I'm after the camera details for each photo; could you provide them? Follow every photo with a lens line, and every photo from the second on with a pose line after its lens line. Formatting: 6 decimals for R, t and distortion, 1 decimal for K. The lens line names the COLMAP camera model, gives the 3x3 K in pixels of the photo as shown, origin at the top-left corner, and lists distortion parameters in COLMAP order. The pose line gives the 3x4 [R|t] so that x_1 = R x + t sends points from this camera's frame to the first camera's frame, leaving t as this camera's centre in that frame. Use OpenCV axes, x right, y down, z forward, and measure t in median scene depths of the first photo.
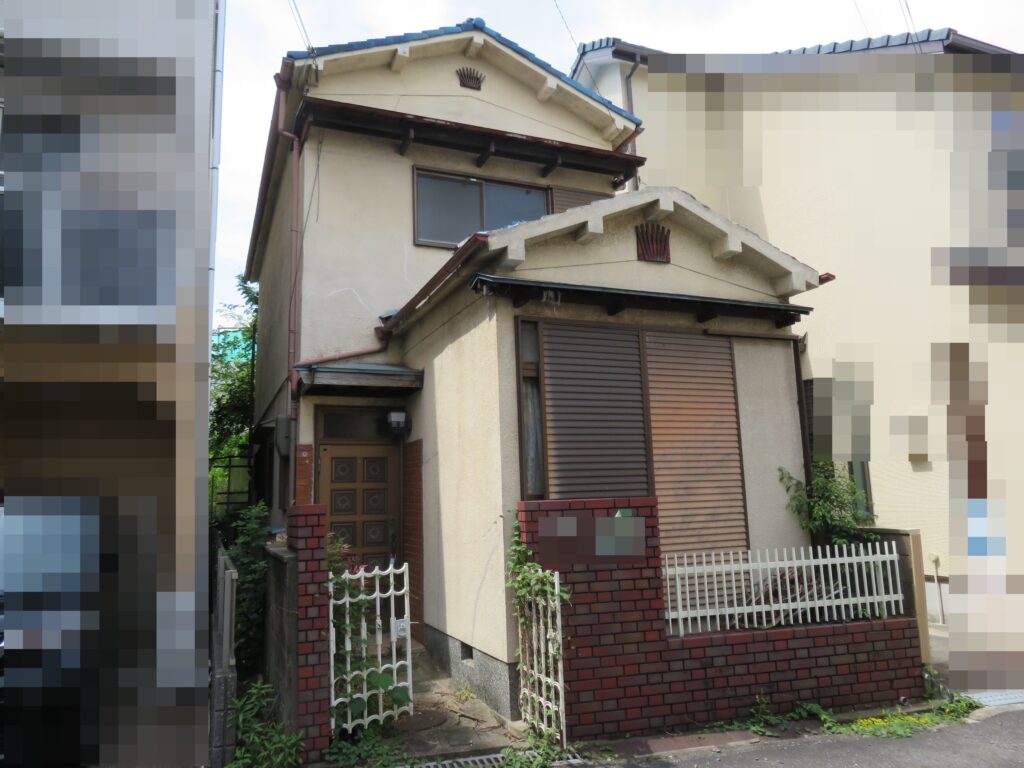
lens RADIAL K [[721.5, 0, 512.0], [0, 721.5, 384.0], [0, 0, 1]] dist [-0.007316, -0.003652]
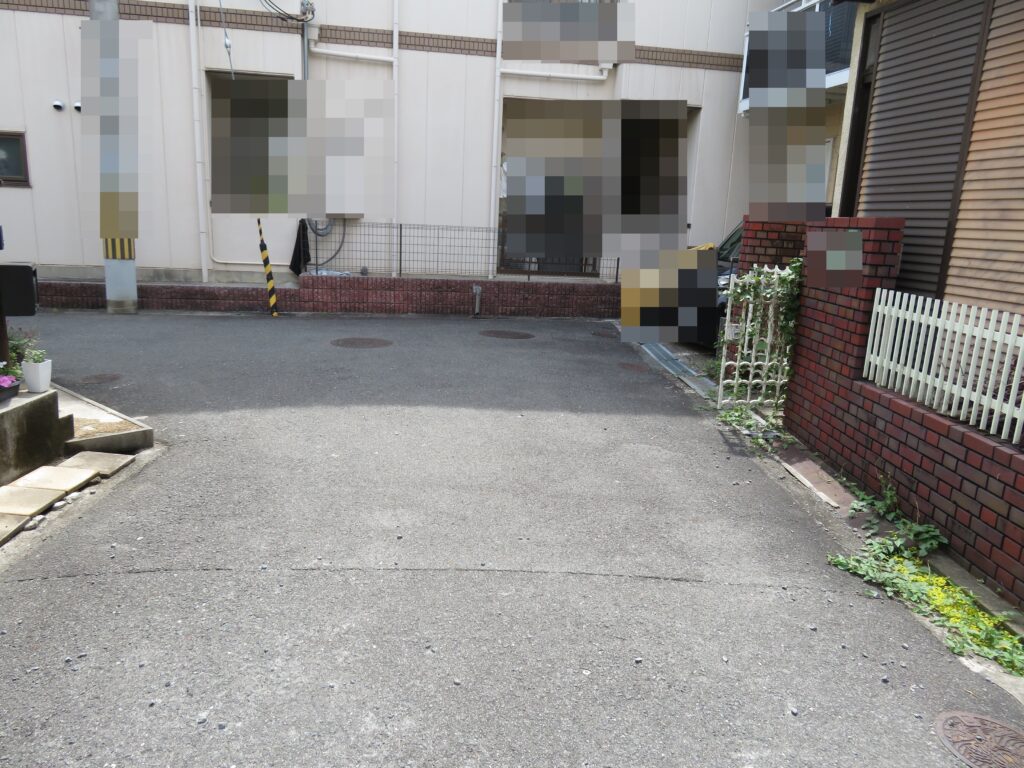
lens RADIAL K [[721.5, 0, 512.0], [0, 721.5, 384.0], [0, 0, 1]] dist [-0.007316, -0.003652]
pose [[-0.217138, 0.241007, -0.945921, 0.916610], [0.118779, 0.968364, 0.219459, 0.090935], [0.968887, -0.064702, -0.238895, 0.638880]]
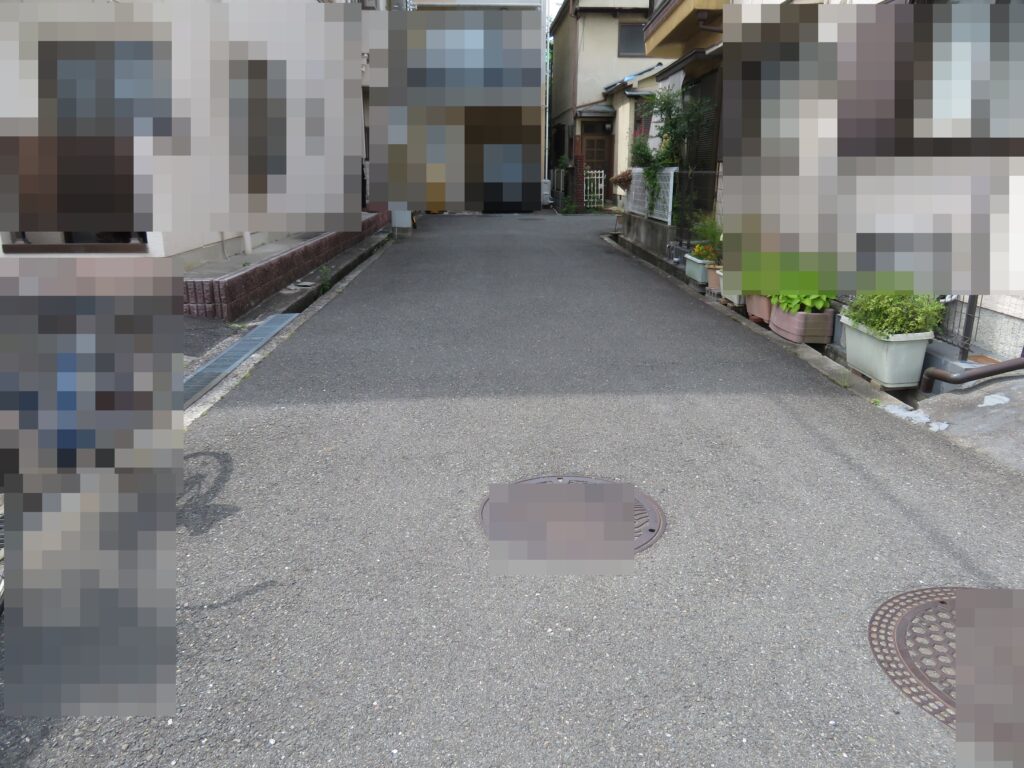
lens RADIAL K [[721.5, 0, 512.0], [0, 721.5, 384.0], [0, 0, 1]] dist [-0.007316, -0.003652]
pose [[0.938488, 0.127702, -0.320831, 0.615039], [0.027183, 0.898901, 0.437308, -0.339024], [0.344240, -0.419130, 0.840136, -2.291402]]
